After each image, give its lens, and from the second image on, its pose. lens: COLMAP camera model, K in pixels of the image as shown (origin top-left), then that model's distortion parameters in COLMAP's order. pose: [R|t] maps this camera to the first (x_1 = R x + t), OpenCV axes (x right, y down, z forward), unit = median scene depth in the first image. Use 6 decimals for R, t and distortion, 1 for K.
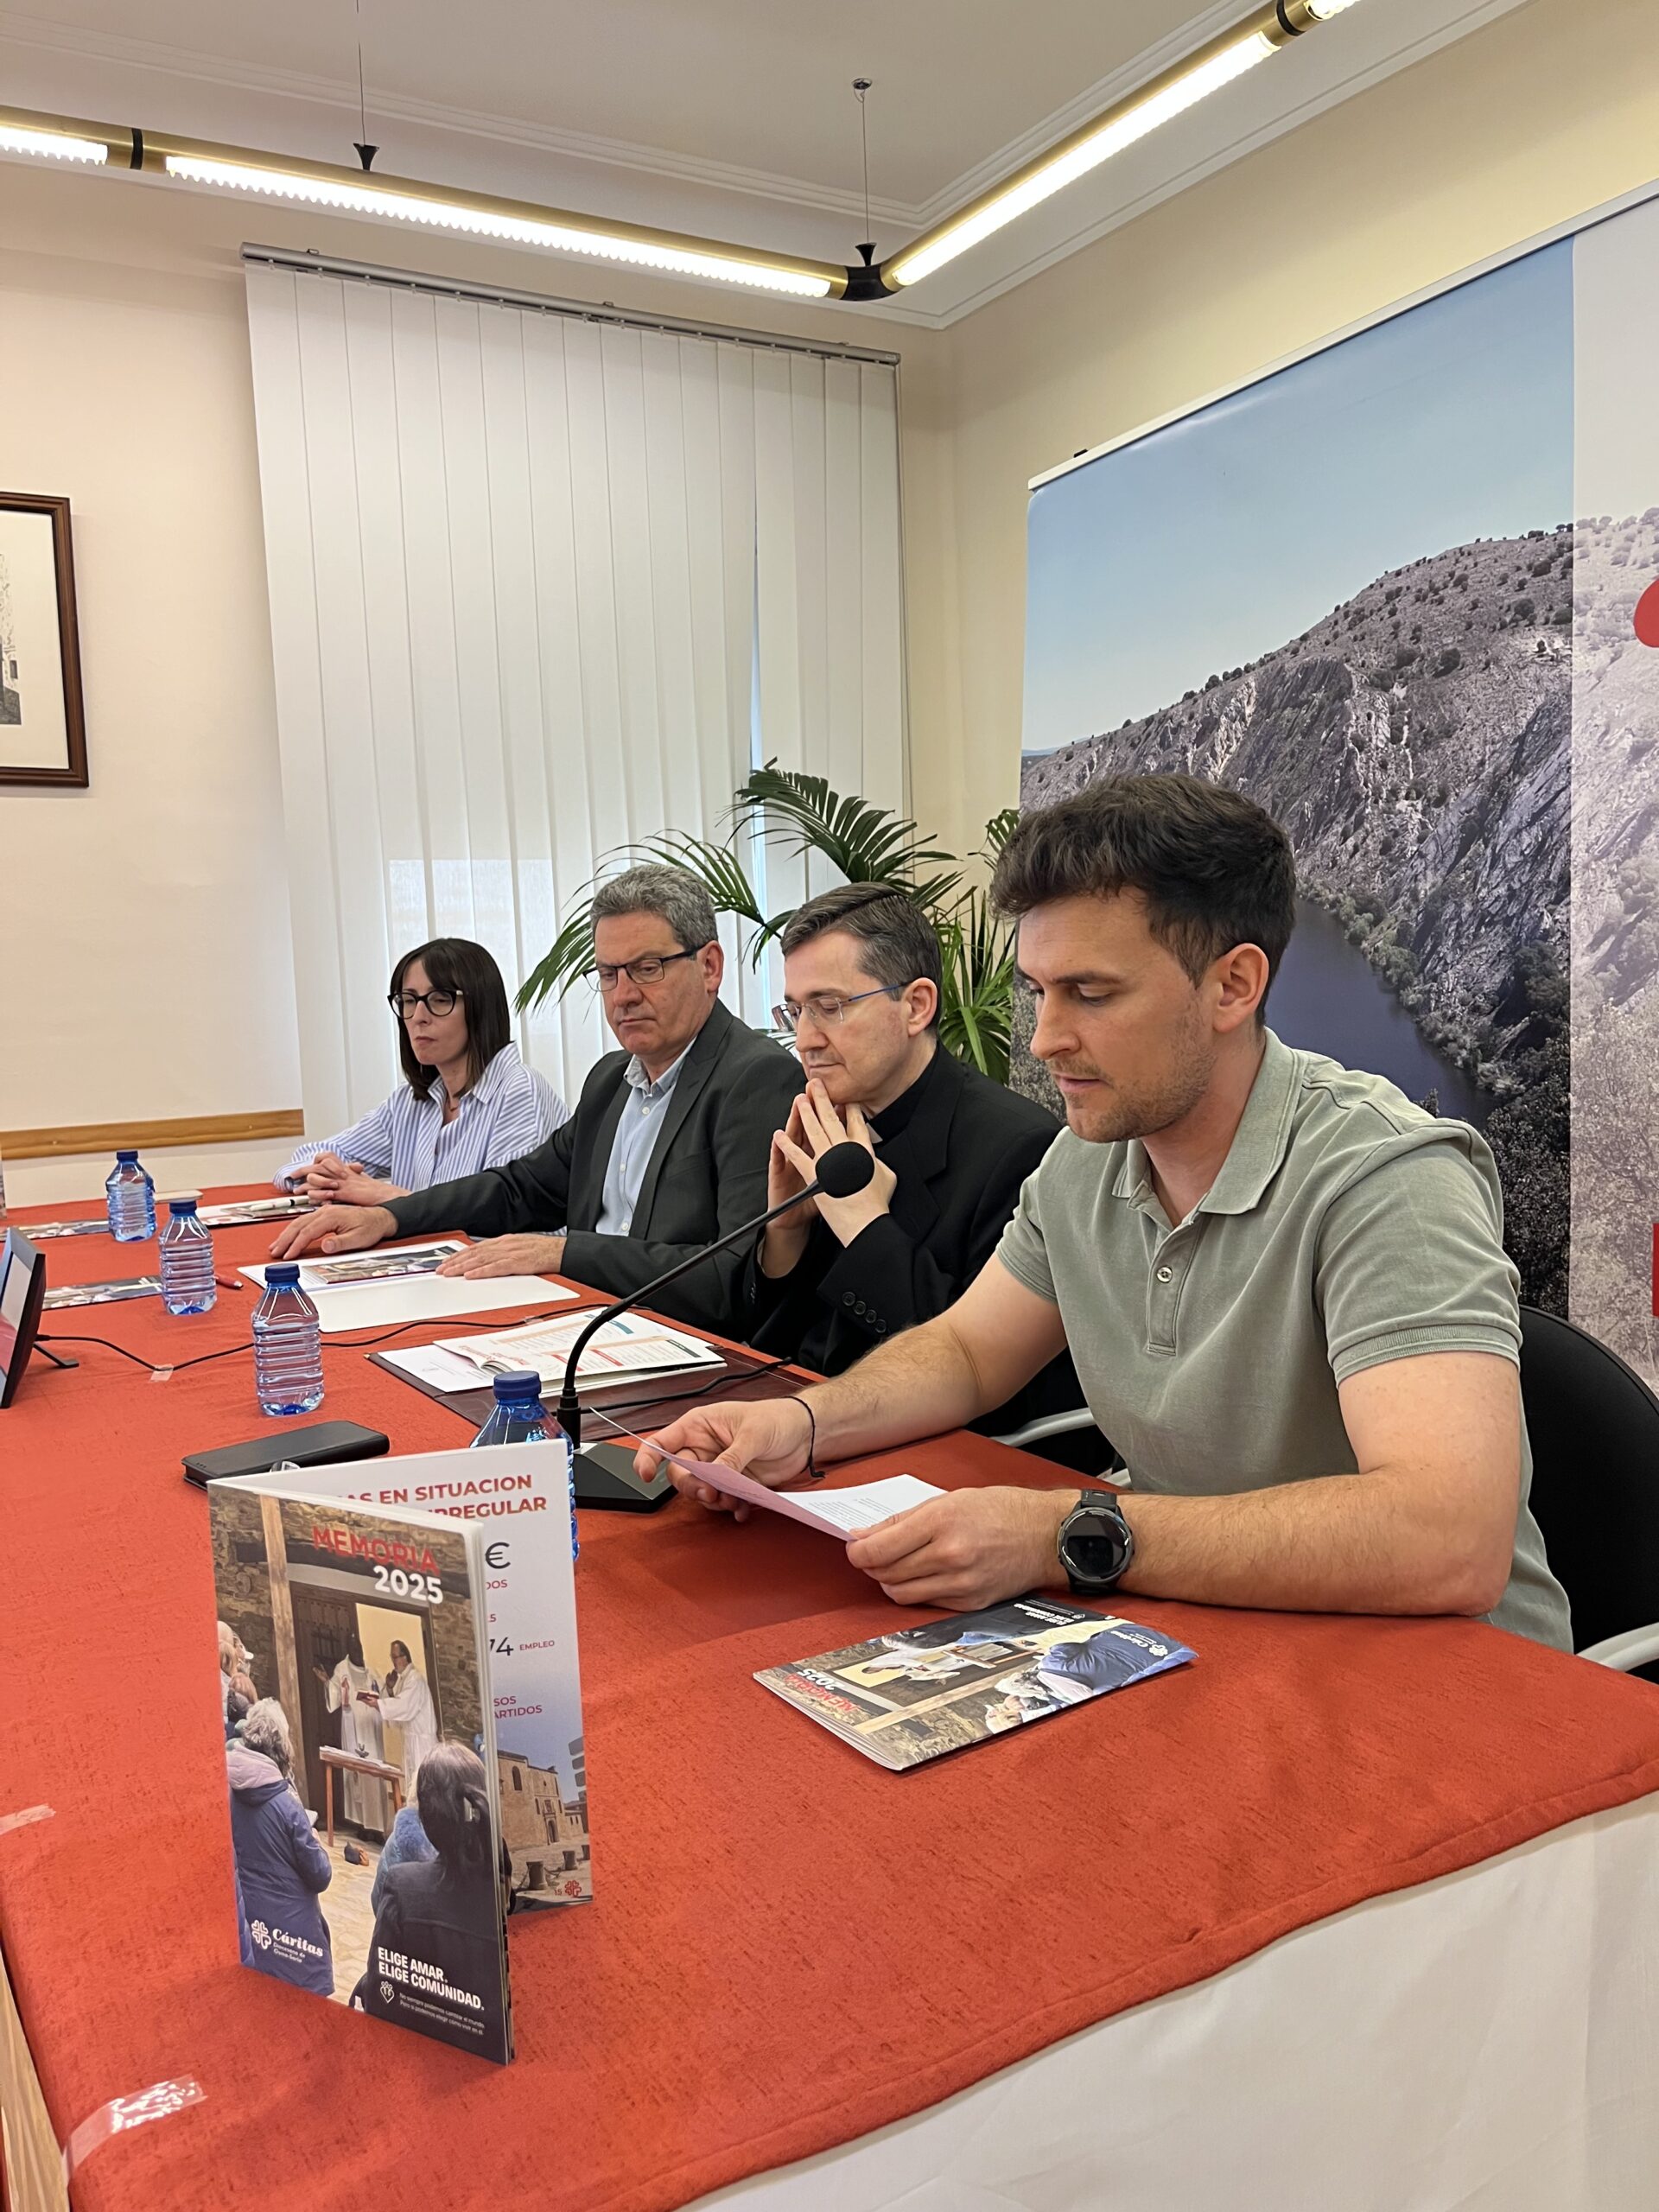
lens RADIAL K [[1682.5, 0, 829.5], [0, 1682.5, 1106.0], [0, 0, 1]] dist [0.000086, 0.038143]
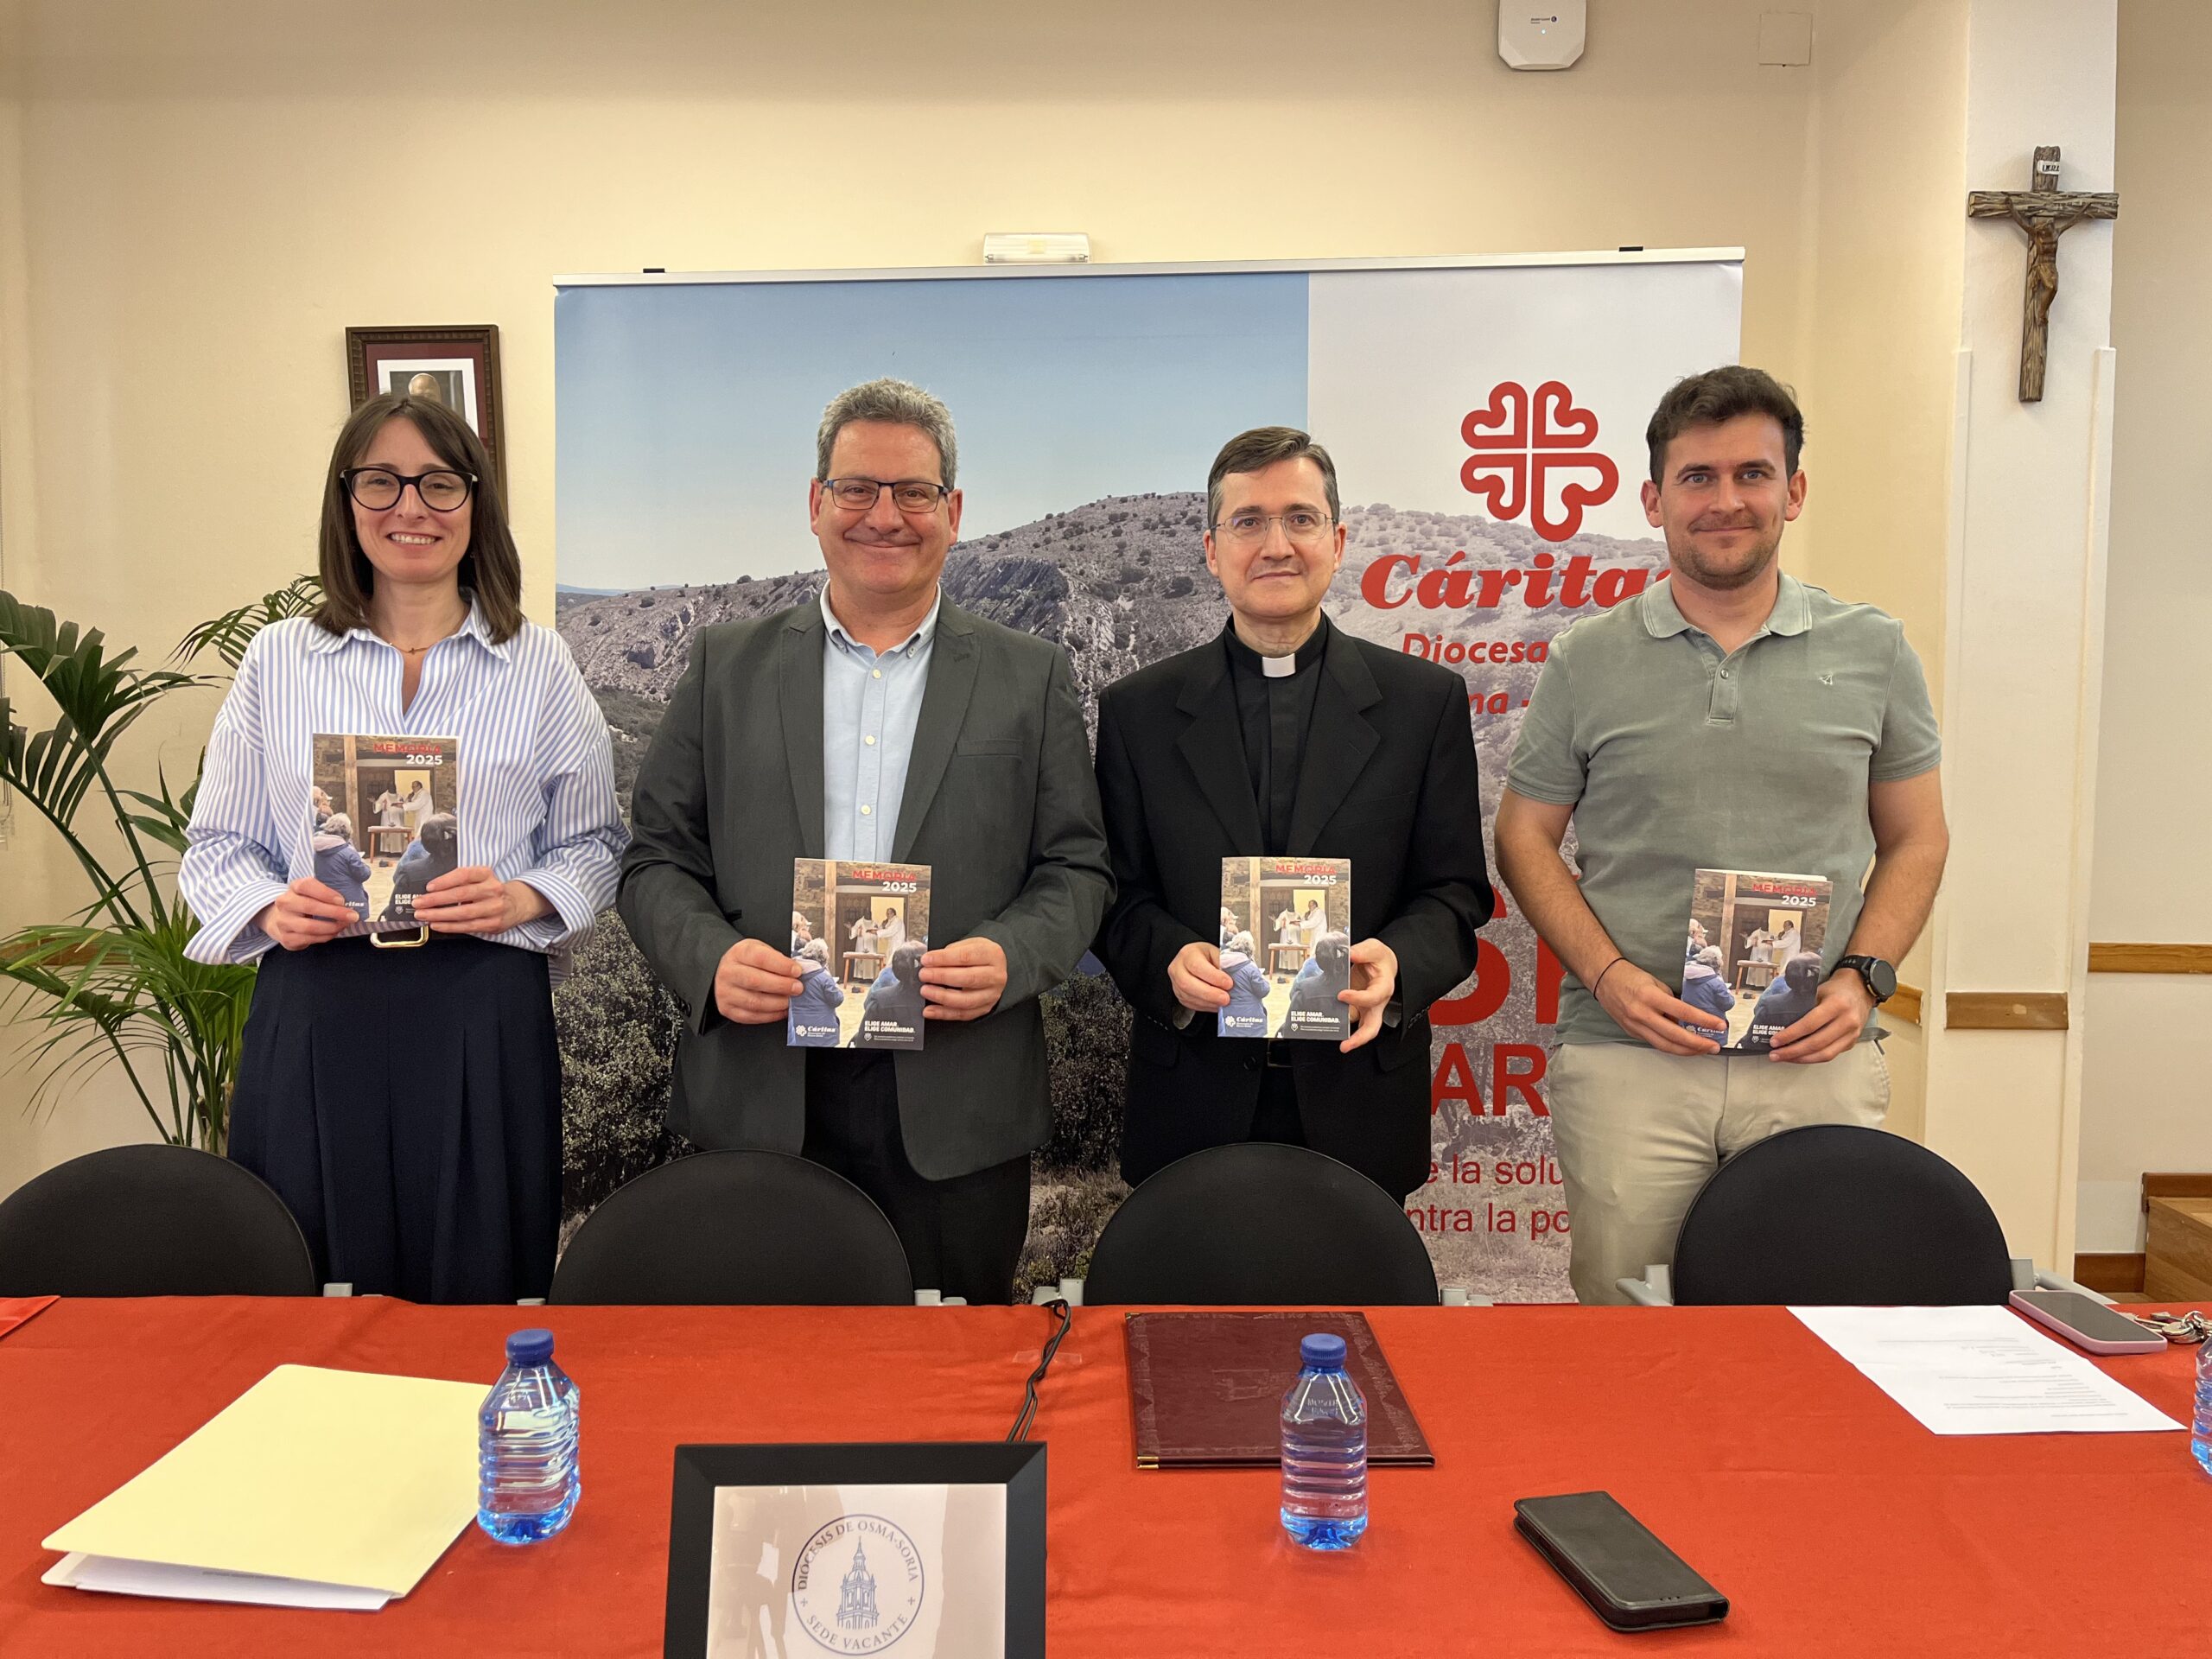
lens RADIAL K [[1652.9, 0, 1117.5], [0, 1652.9, 840.5], [0, 0, 1]] dist [0.080104, -0.116450]
pose [[0.518986, -0.024867, 0.854421, -0.627686], [0.059314, 0.998215, -0.006976, -0.079656], [-0.852723, 0.054300, 0.519534, 0.436210]]
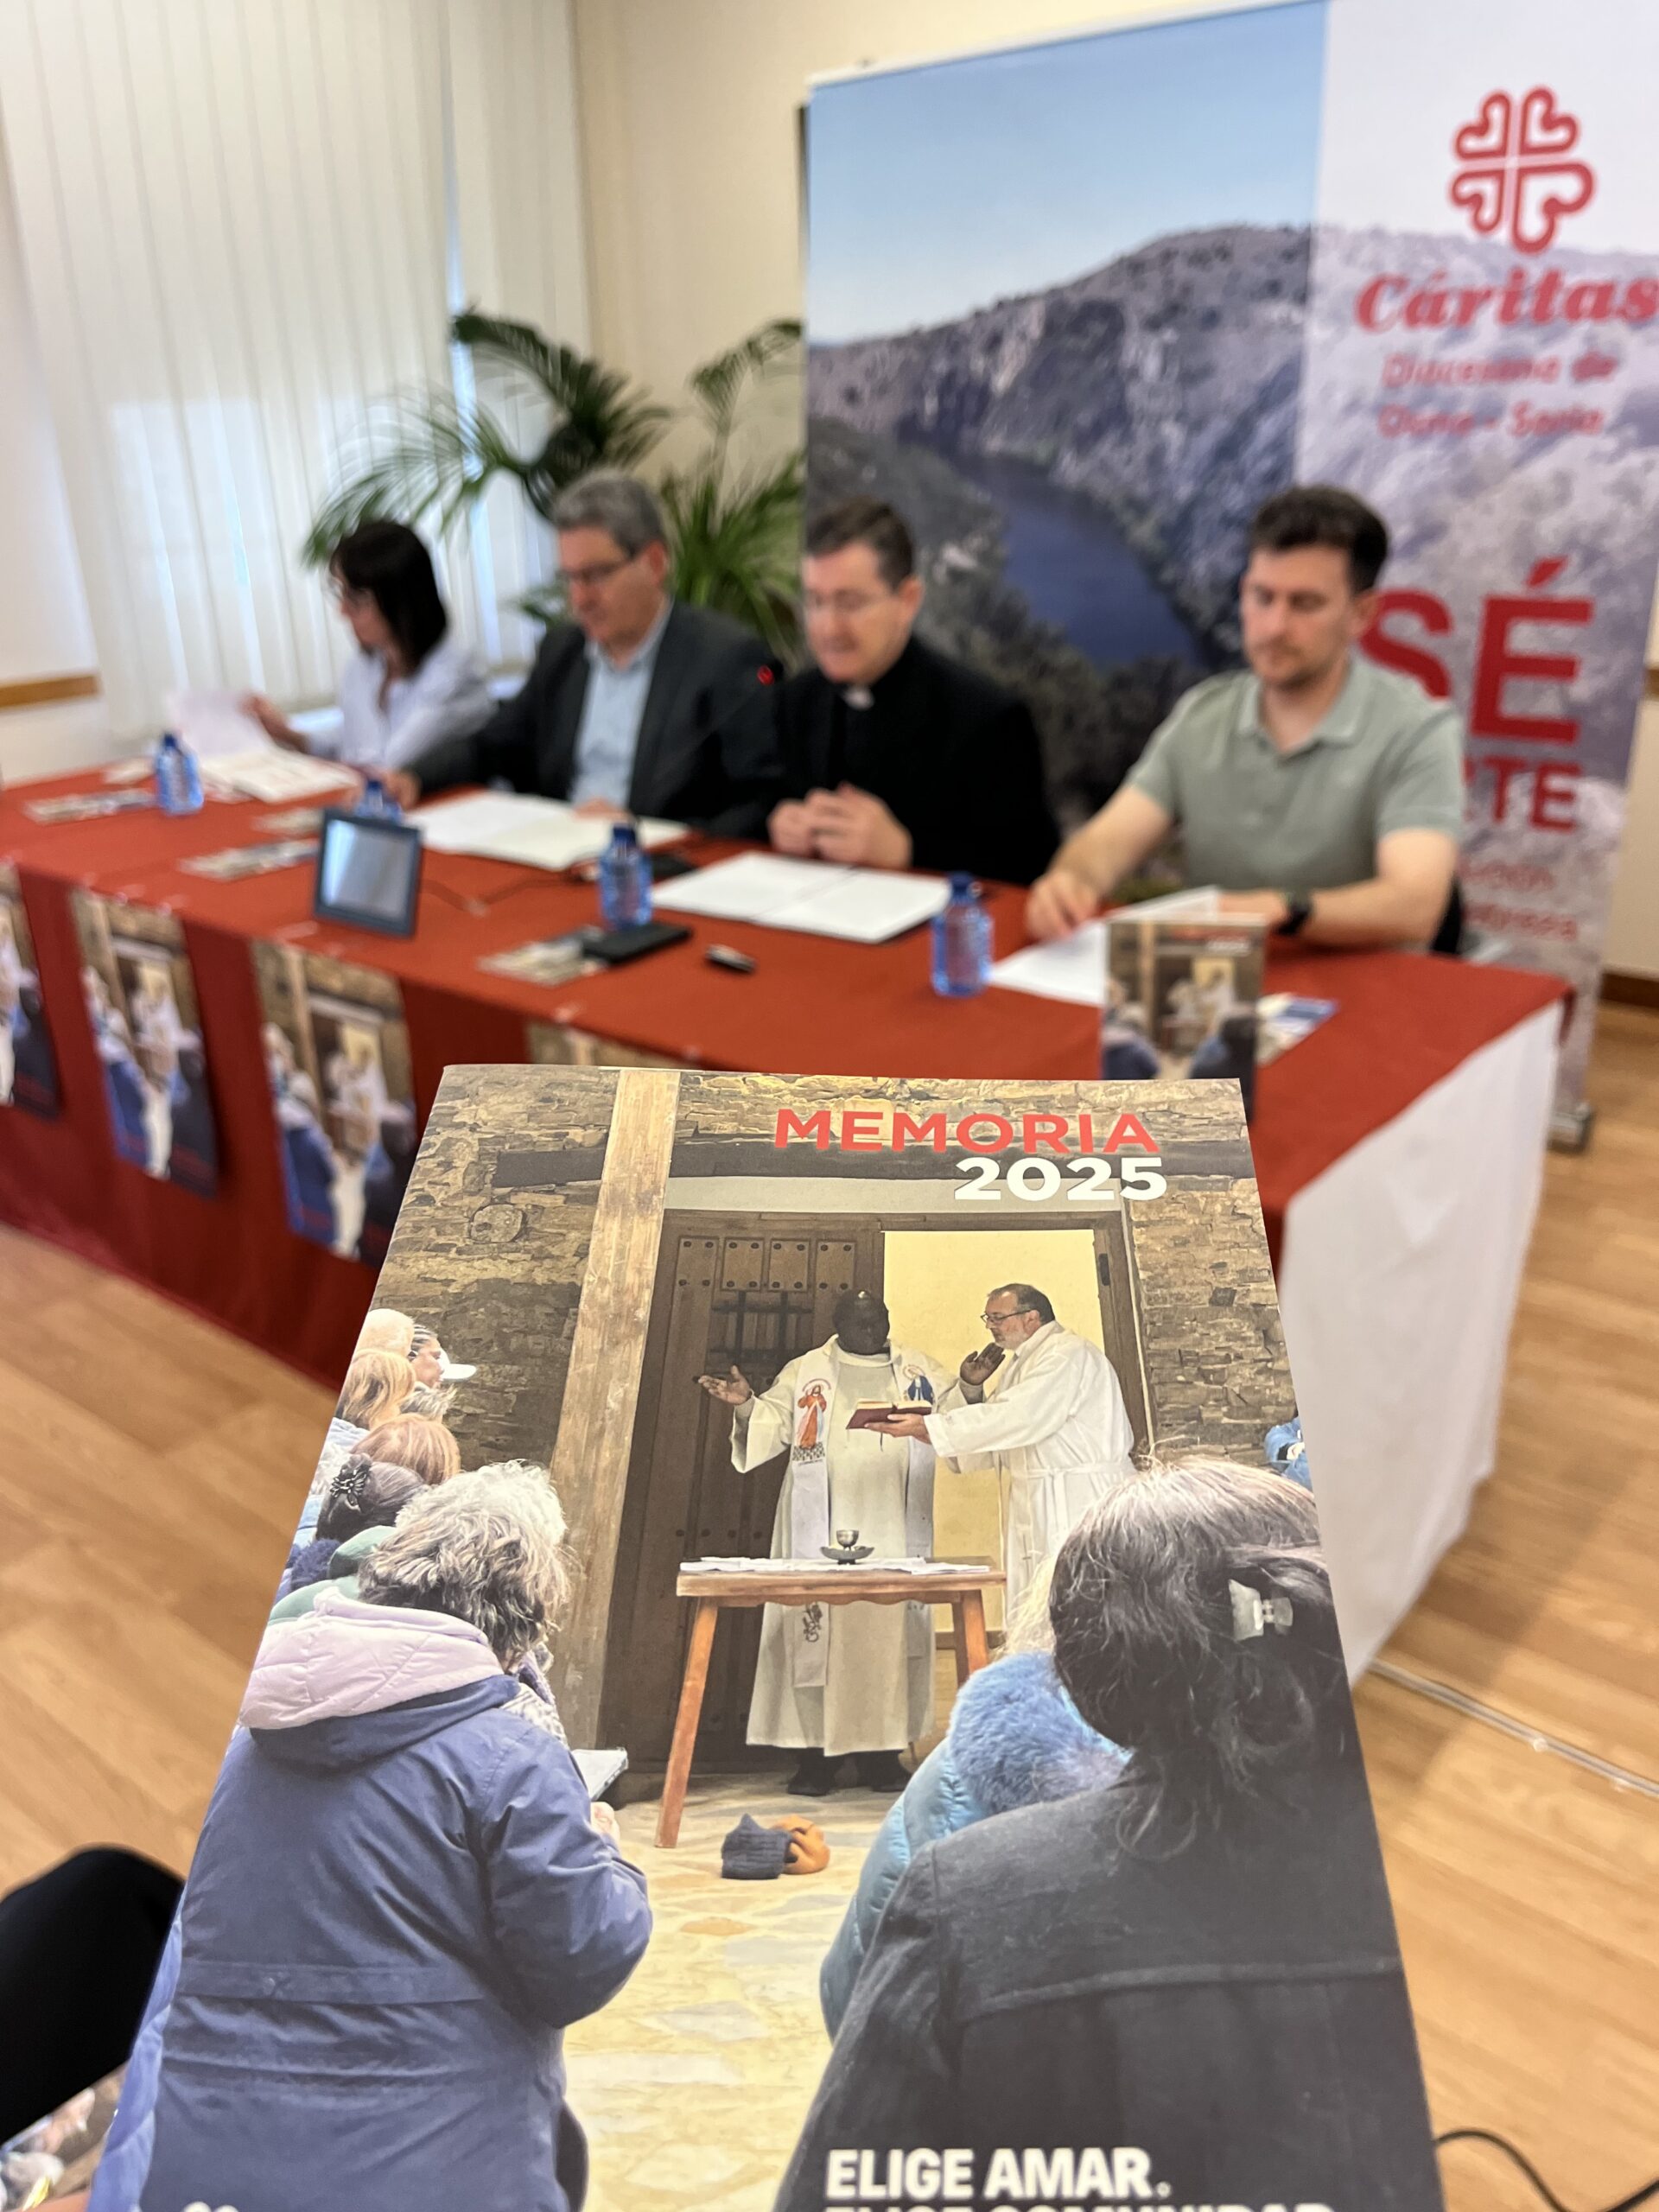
lens RADIAL K [[1681.0, 0, 844.7], [0, 1681.0, 1126.0], [0, 0, 1]] dist [0.057198, -0.115237]
pose [[0.938760, -0.119145, 0.323317, -0.408298], [0.019286, 0.955014, 0.295933, -0.051328], [-0.344031, -0.271574, 0.898827, -0.278568]]
